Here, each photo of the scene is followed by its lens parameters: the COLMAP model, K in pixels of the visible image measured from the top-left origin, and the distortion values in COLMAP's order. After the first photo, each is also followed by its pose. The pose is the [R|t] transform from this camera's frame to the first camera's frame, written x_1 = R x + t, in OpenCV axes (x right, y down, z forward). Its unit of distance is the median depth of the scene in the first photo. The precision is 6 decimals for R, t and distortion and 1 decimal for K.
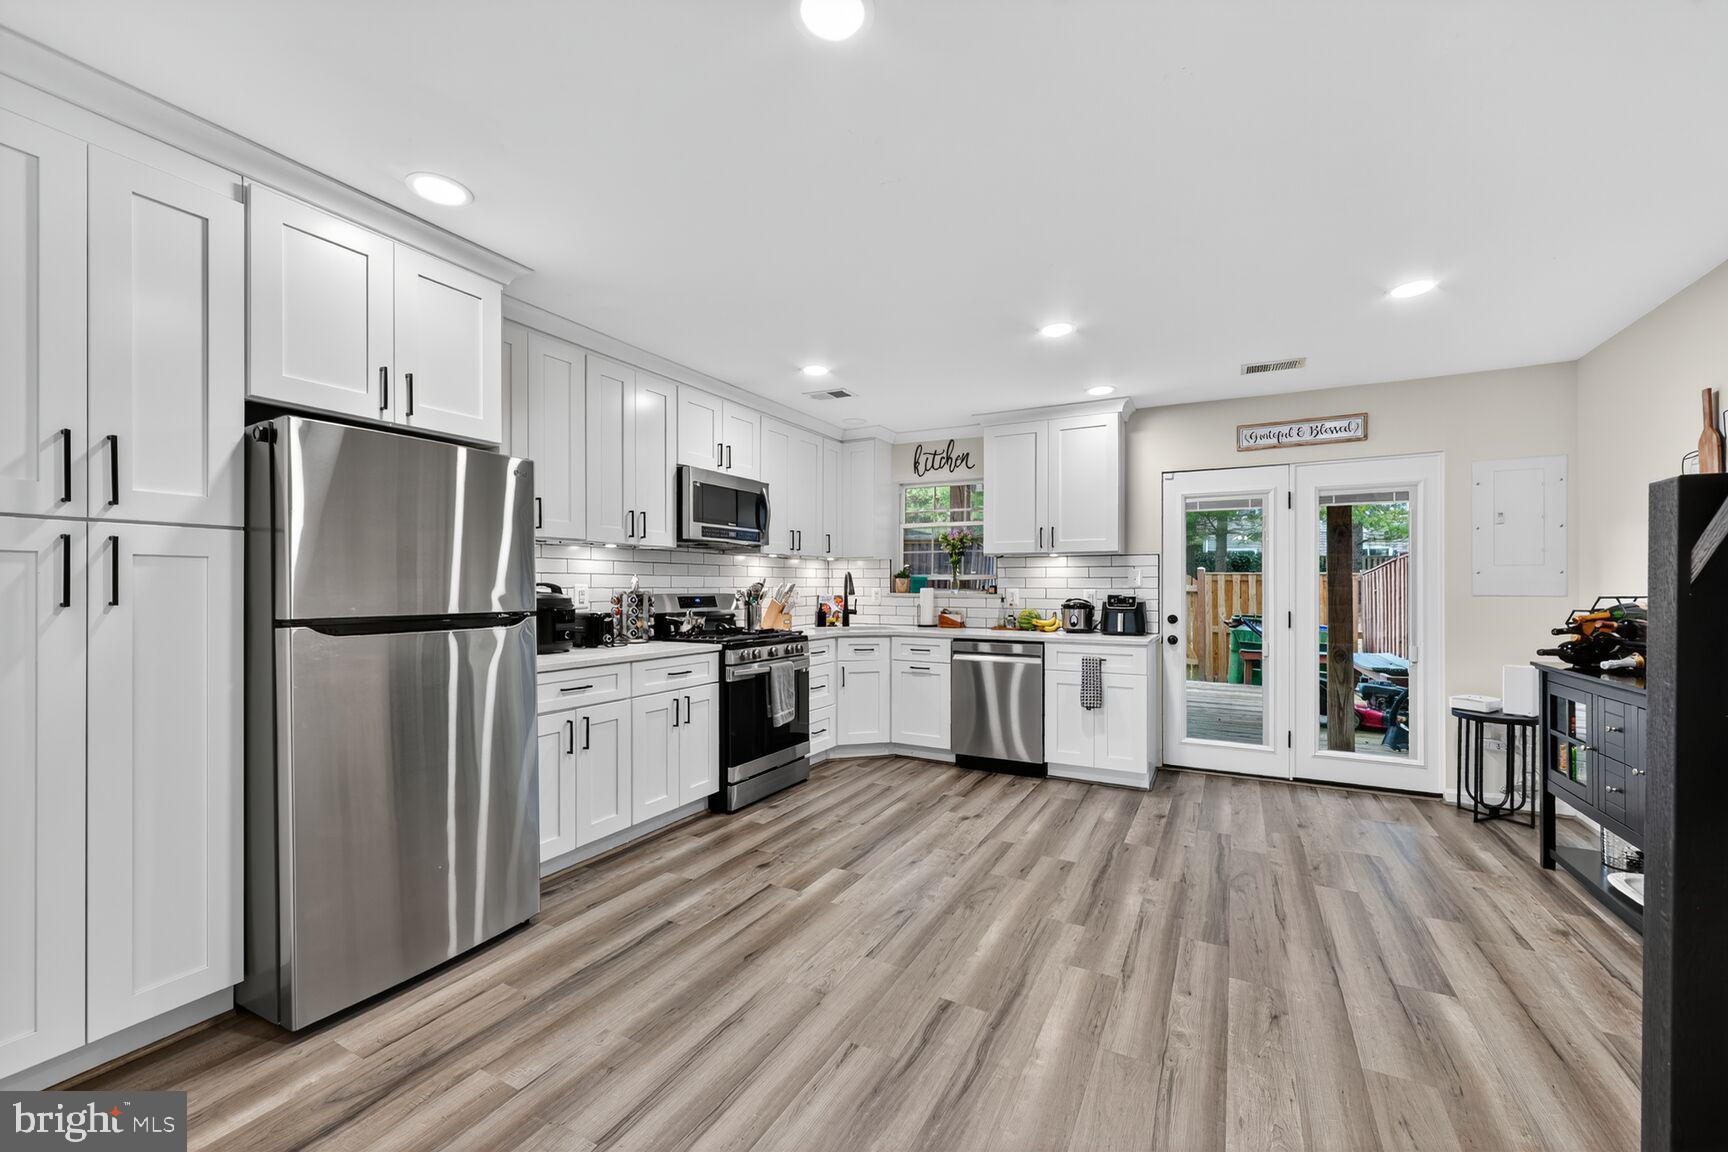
lens RADIAL K [[679.9, 0, 871.9], [0, 679.9, 589.2], [0, 0, 1]] dist [-0.000022, -0.000407]
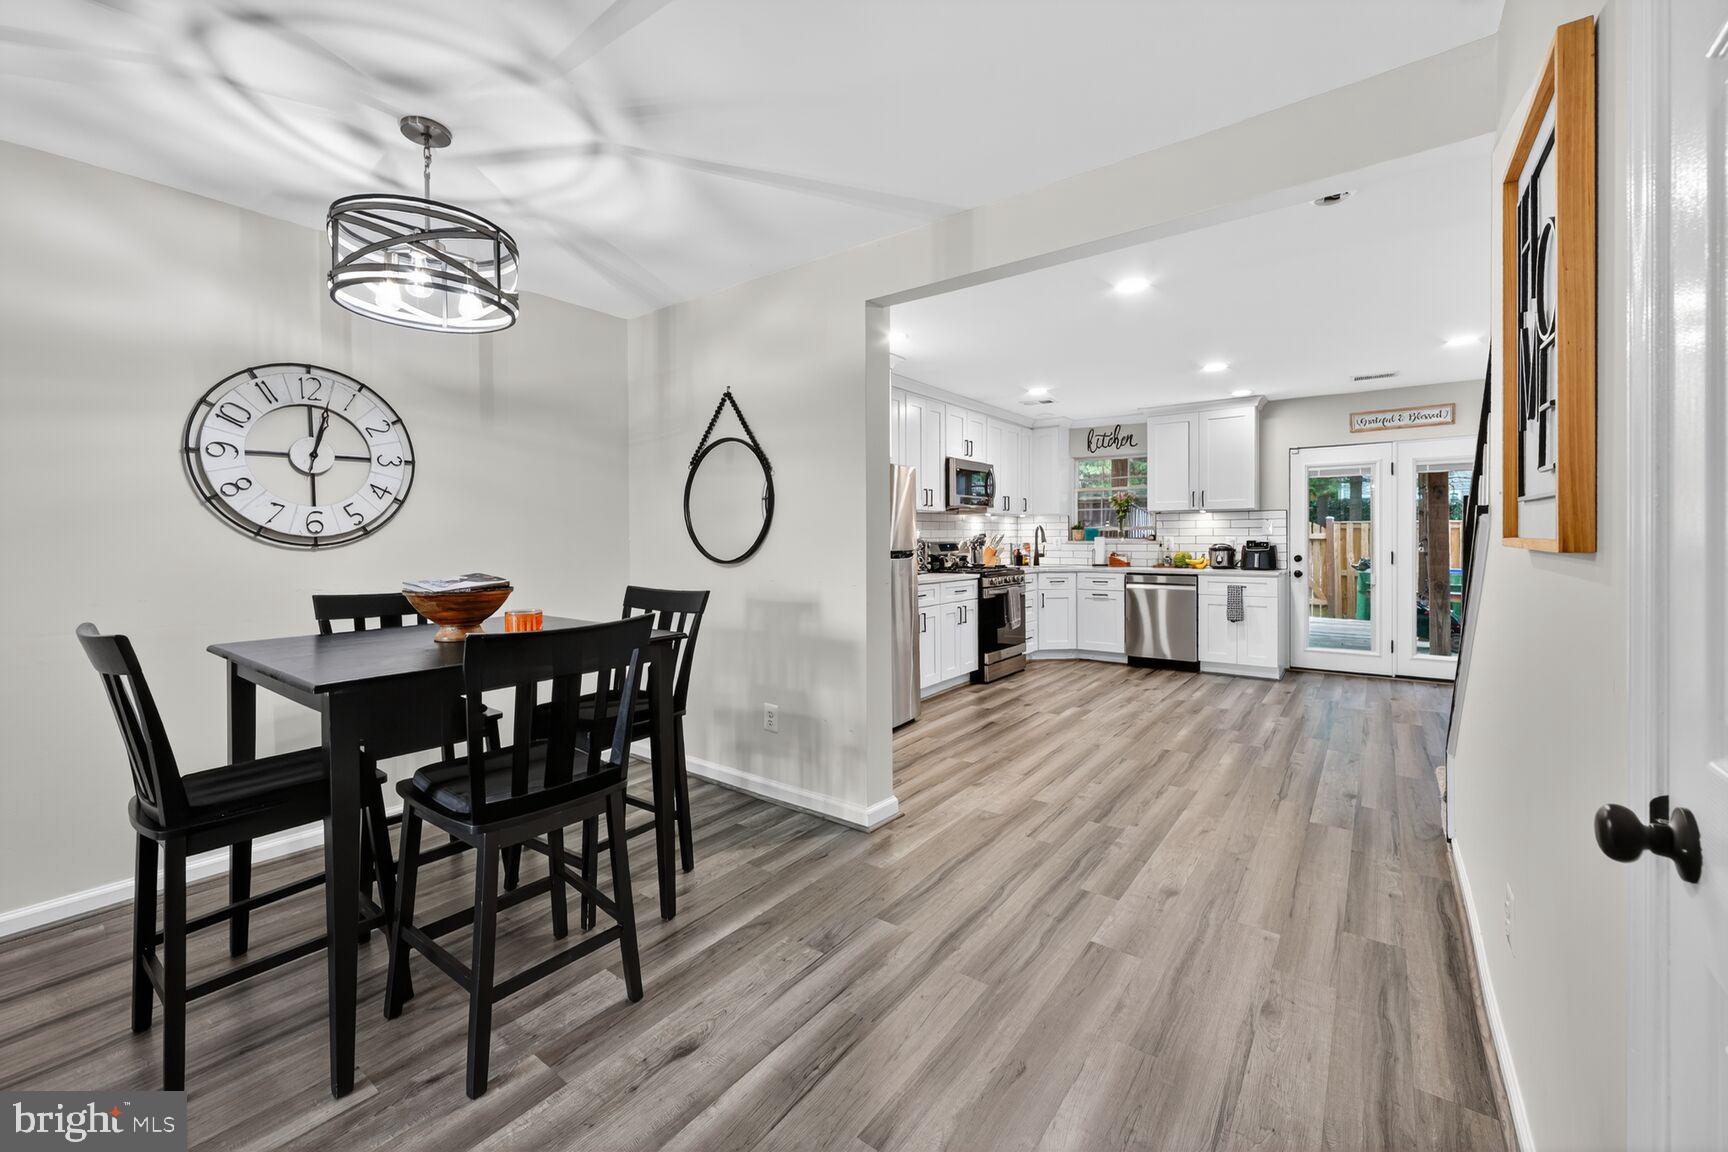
lens RADIAL K [[679.9, 0, 871.3], [0, 679.9, 549.3], [0, 0, 1]] dist [-0.000022, -0.000407]
pose [[0.988263, -0.005645, -0.152660, -0.200966], [0.007584, 0.999898, 0.012122, 0.003773], [0.152576, -0.013137, 0.988204, -0.492429]]
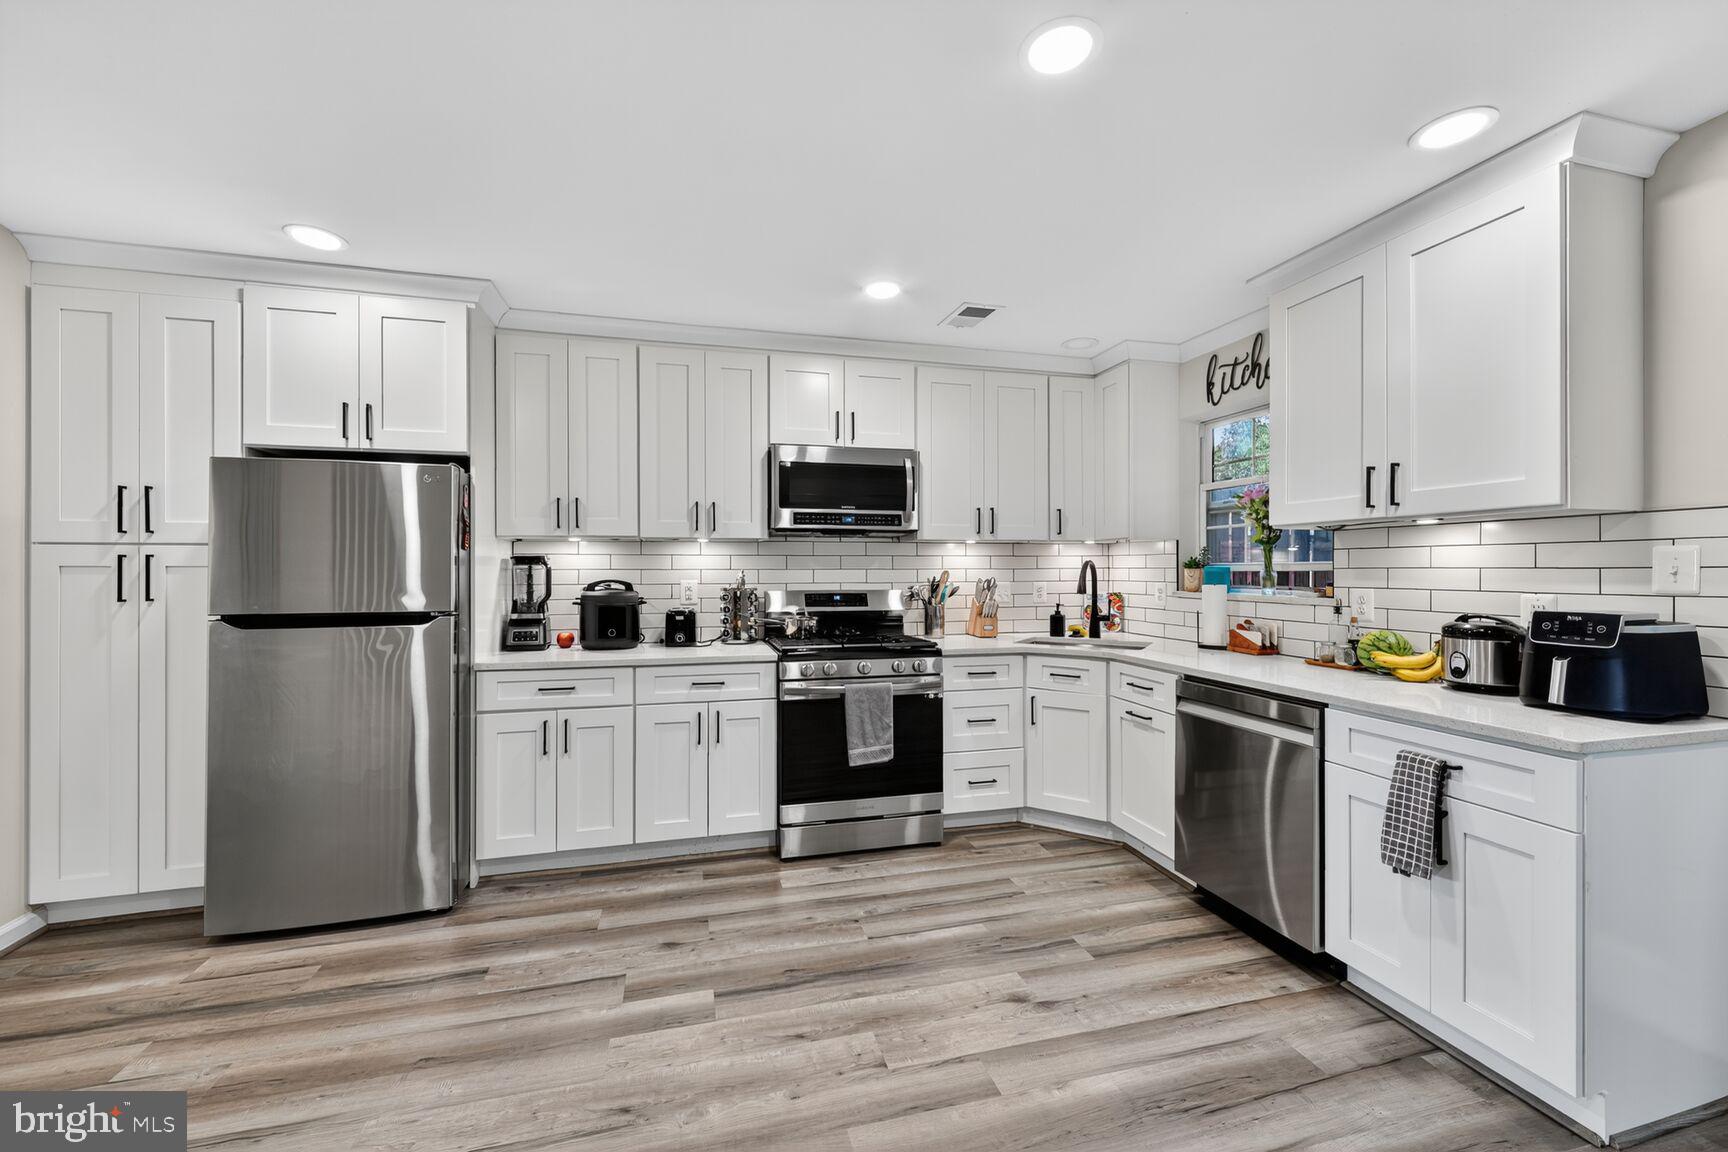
lens RADIAL K [[679.9, 0, 855.3], [0, 679.9, 569.2], [0, 0, 1]] dist [-0.000022, -0.000407]
pose [[0.680224, -0.002713, -0.732999, 0.397587], [-0.001308, 0.999987, -0.004916, -0.015908], [0.733003, 0.004303, 0.680212, 0.441647]]
